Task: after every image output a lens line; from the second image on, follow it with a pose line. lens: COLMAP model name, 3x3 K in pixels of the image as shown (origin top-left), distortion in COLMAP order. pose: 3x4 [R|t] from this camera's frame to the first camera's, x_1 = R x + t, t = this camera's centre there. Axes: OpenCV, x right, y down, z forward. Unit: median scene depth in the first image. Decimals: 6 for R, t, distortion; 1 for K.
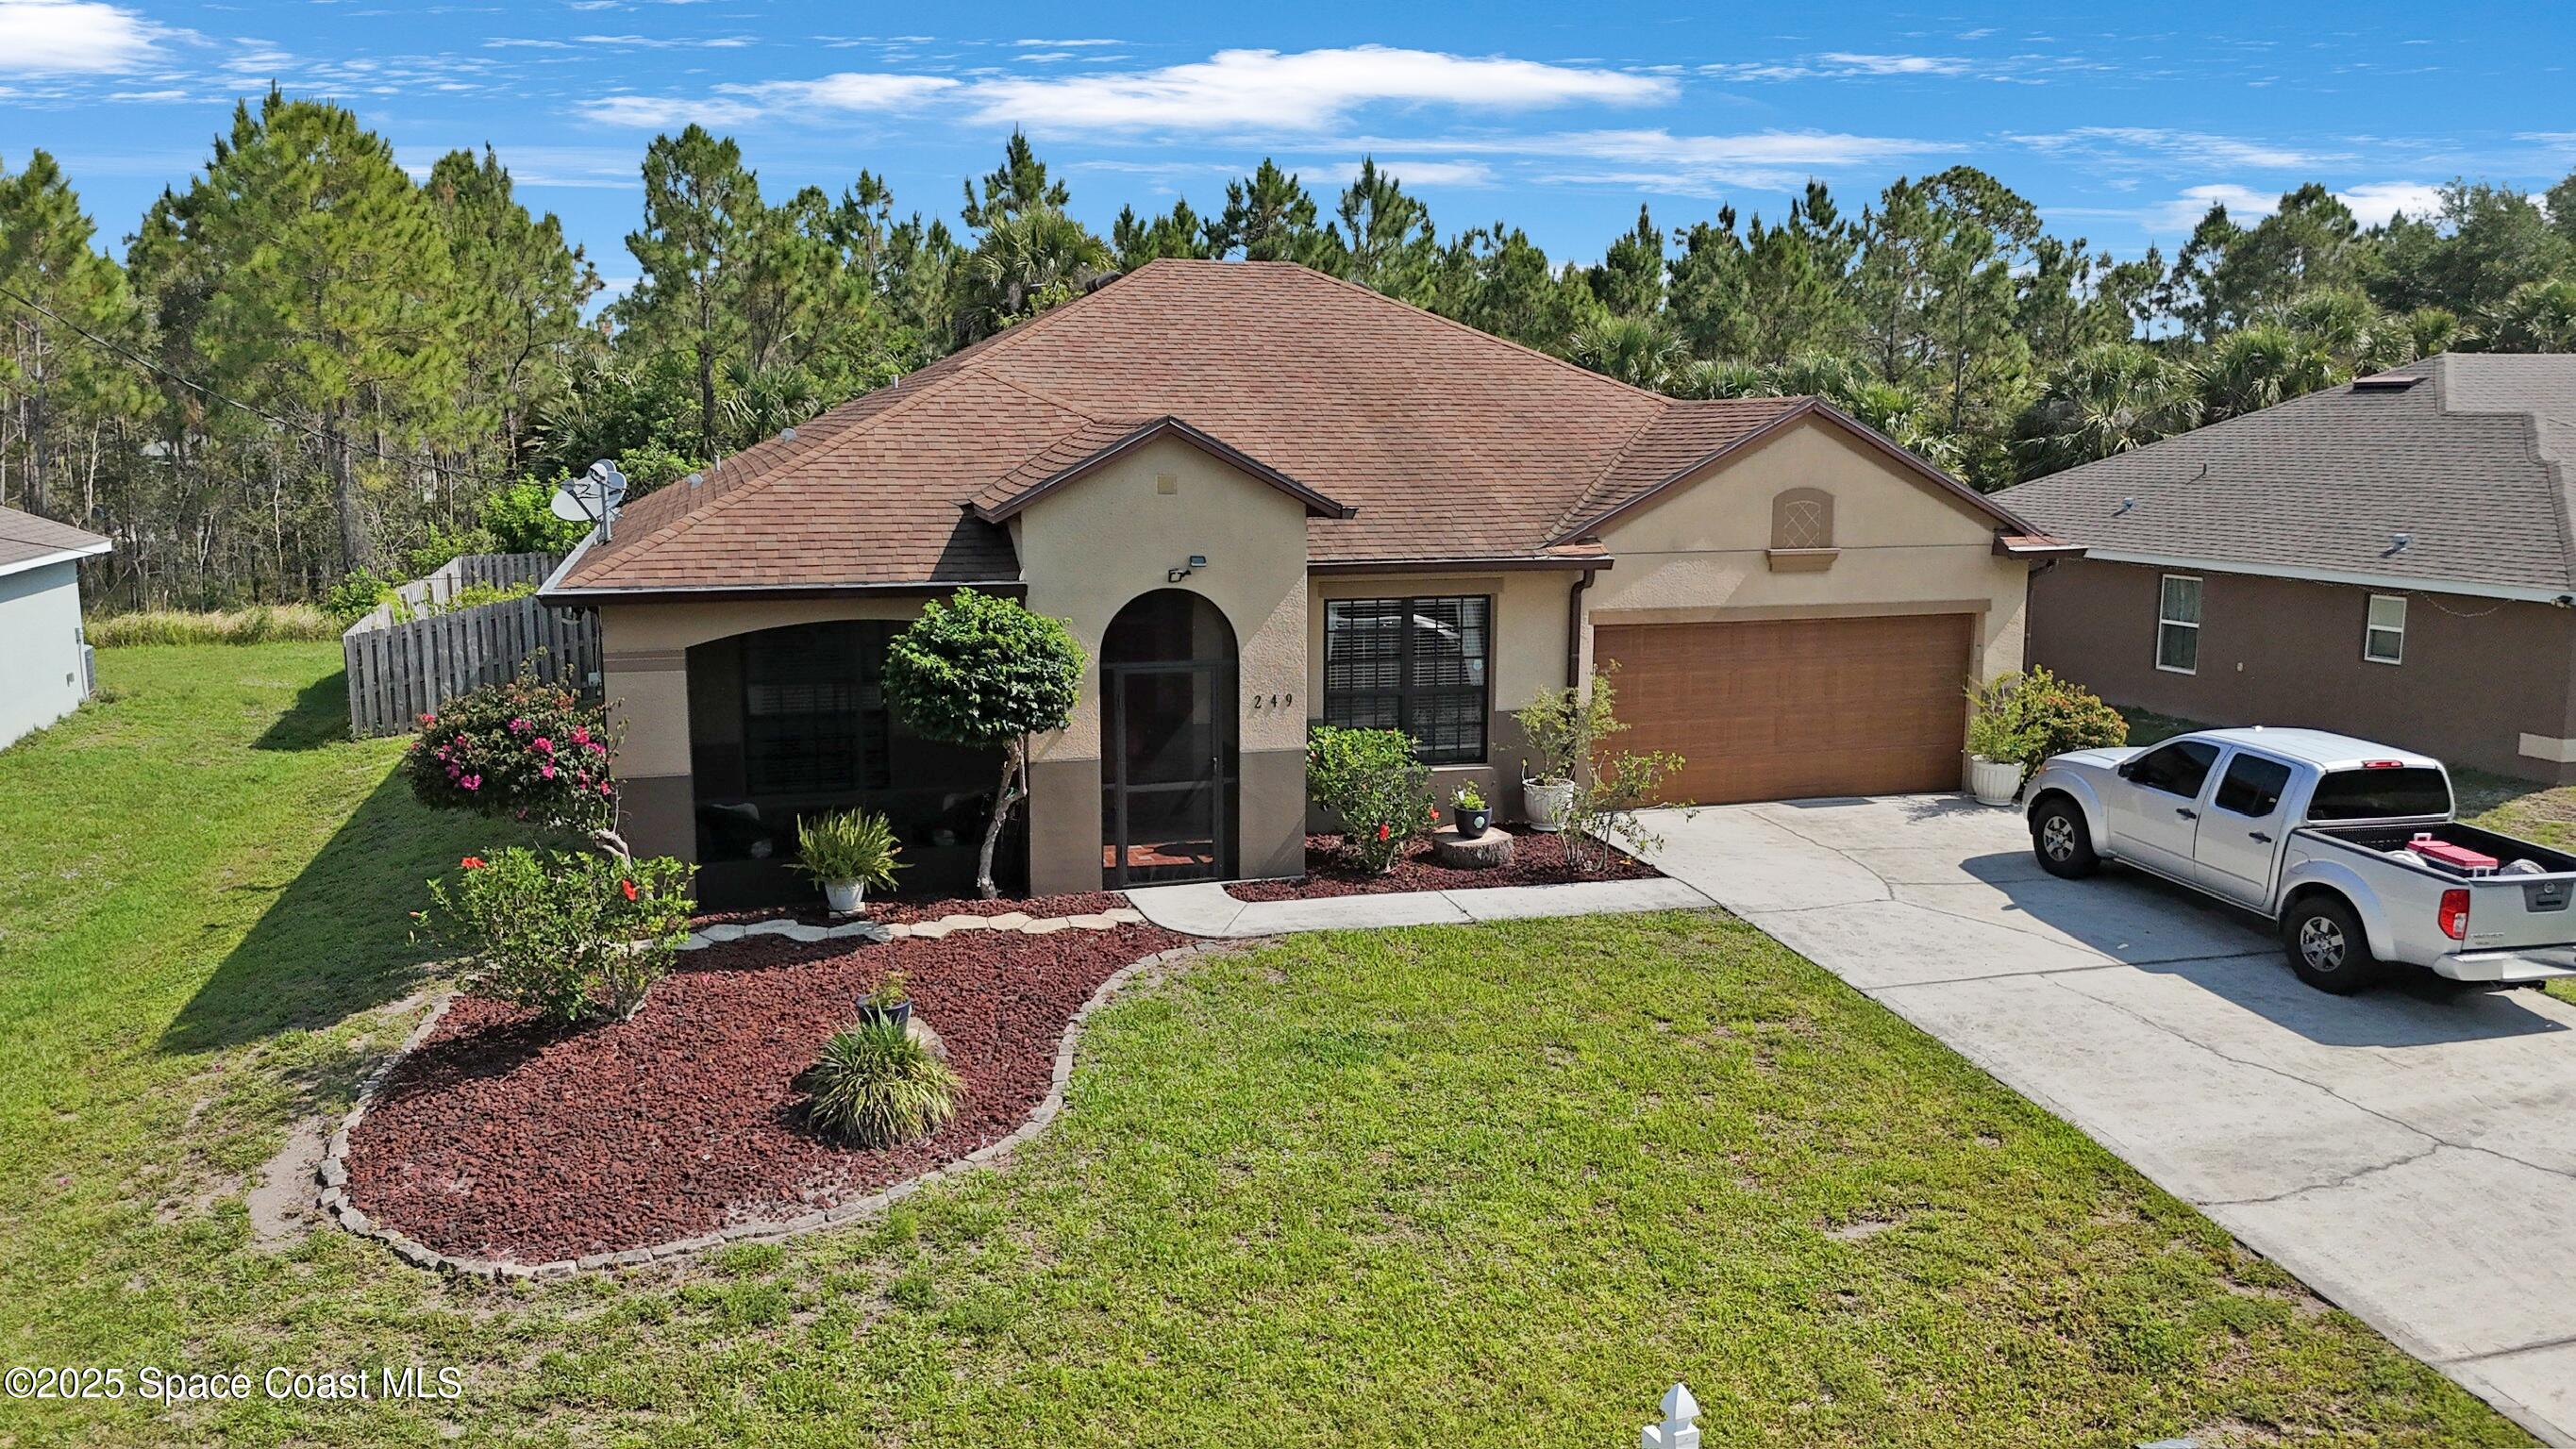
lens RADIAL K [[1904.8, 0, 1290.2], [0, 1904.8, 713.7], [0, 0, 1]] dist [0.075139, -0.074515]
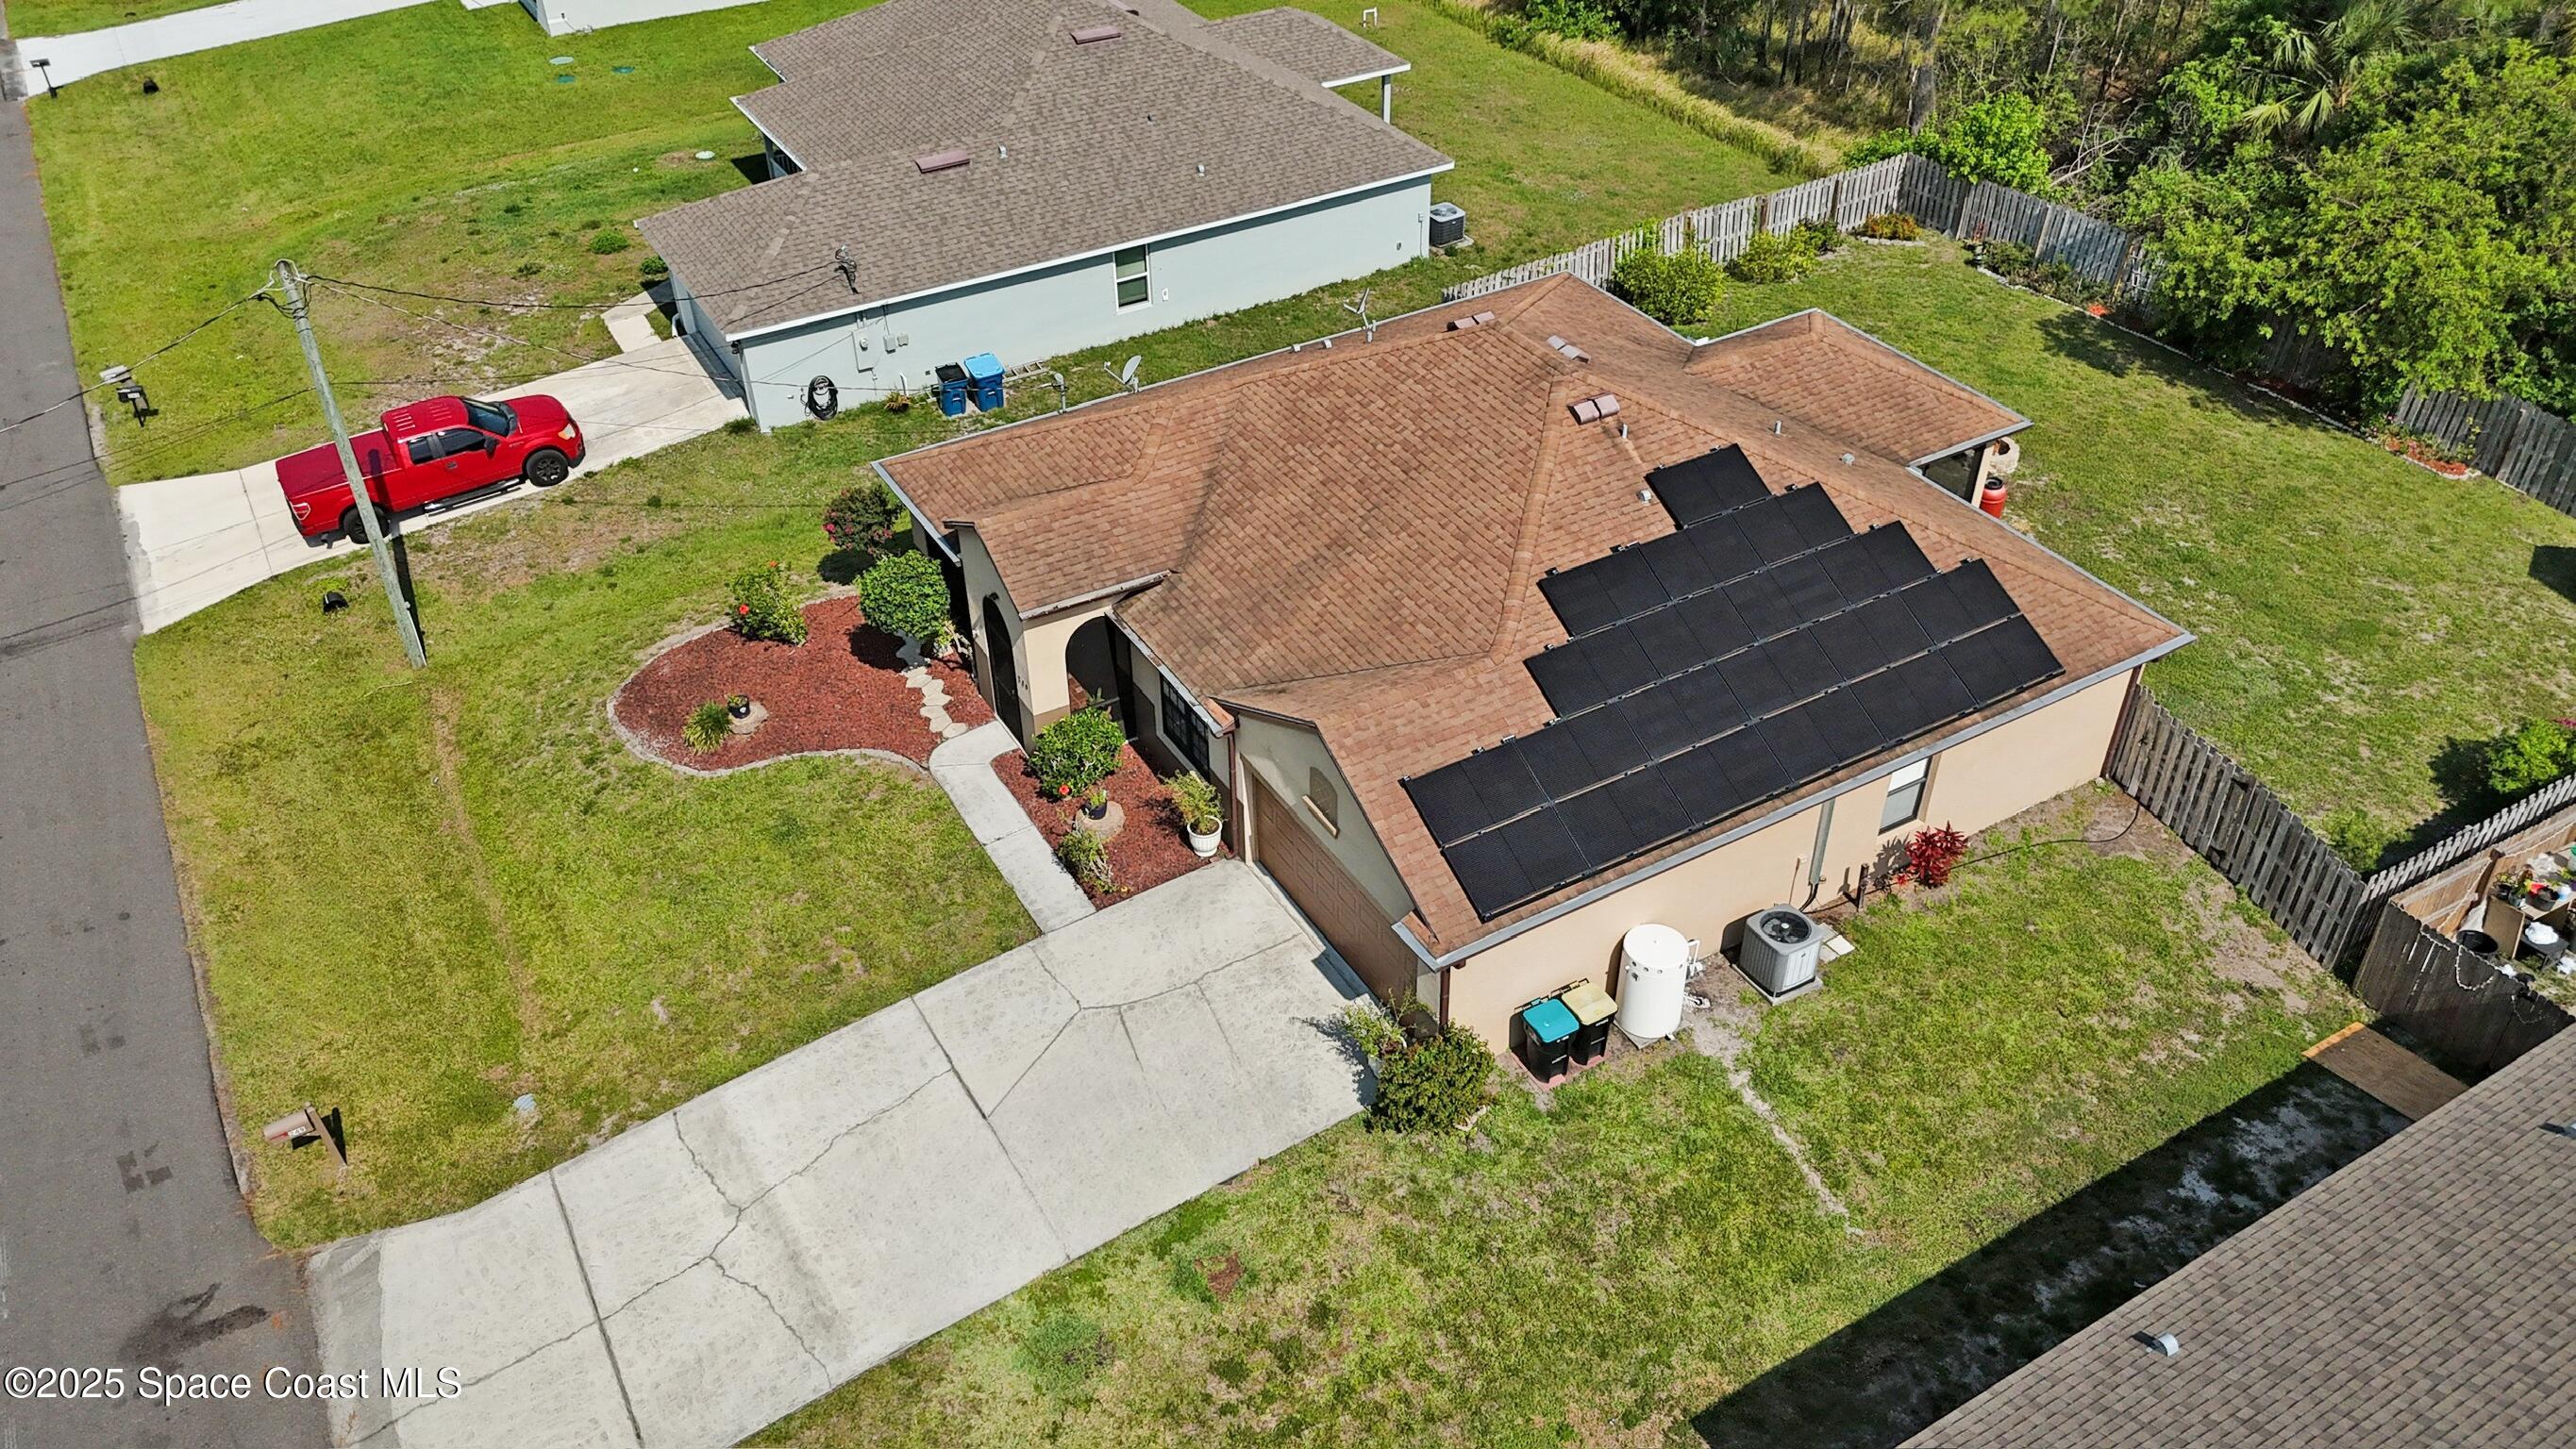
lens RADIAL K [[1904.8, 0, 1290.2], [0, 1904.8, 713.7], [0, 0, 1]] dist [0.075139, -0.074515]
pose [[0.234417, 0.584151, -0.777056, 1.521483], [-0.135808, 0.811168, 0.568825, -1.080890], [0.962603, -0.027812, 0.269484, 0.792066]]
